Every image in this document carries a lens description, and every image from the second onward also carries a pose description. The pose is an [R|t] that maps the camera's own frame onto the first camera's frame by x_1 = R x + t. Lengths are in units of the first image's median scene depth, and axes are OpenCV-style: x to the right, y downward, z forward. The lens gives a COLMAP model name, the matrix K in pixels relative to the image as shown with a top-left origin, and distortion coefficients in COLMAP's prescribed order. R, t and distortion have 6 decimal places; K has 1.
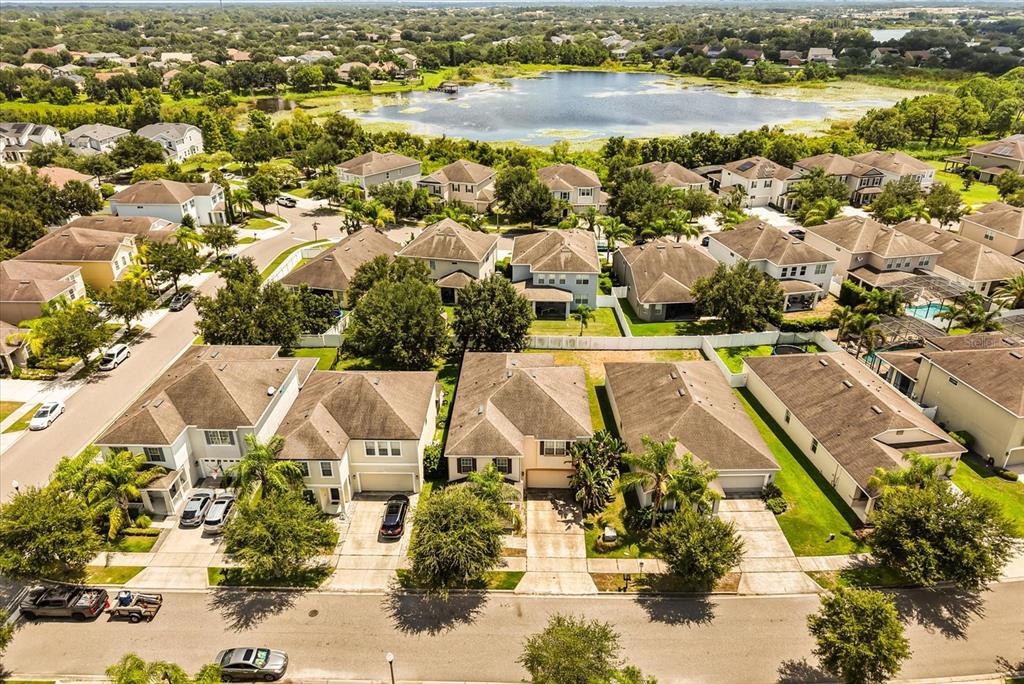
lens RADIAL K [[665.1, 0, 512.0], [0, 665.1, 342.0], [0, 0, 1]] dist [0.008053, -0.006682]
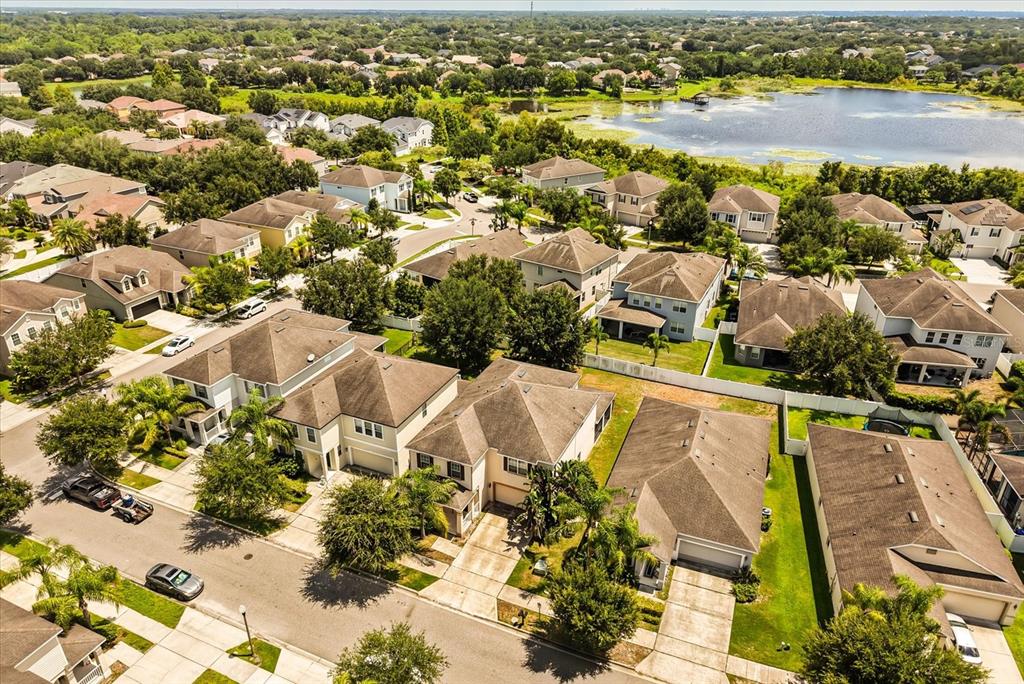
lens RADIAL K [[665.1, 0, 512.0], [0, 665.1, 342.0], [0, 0, 1]] dist [0.008053, -0.006682]
pose [[0.925142, 0.174071, -0.337358, 0.195907], [-0.177574, 0.983890, 0.020708, -0.021754], [0.335528, 0.040748, 0.941148, 0.040038]]
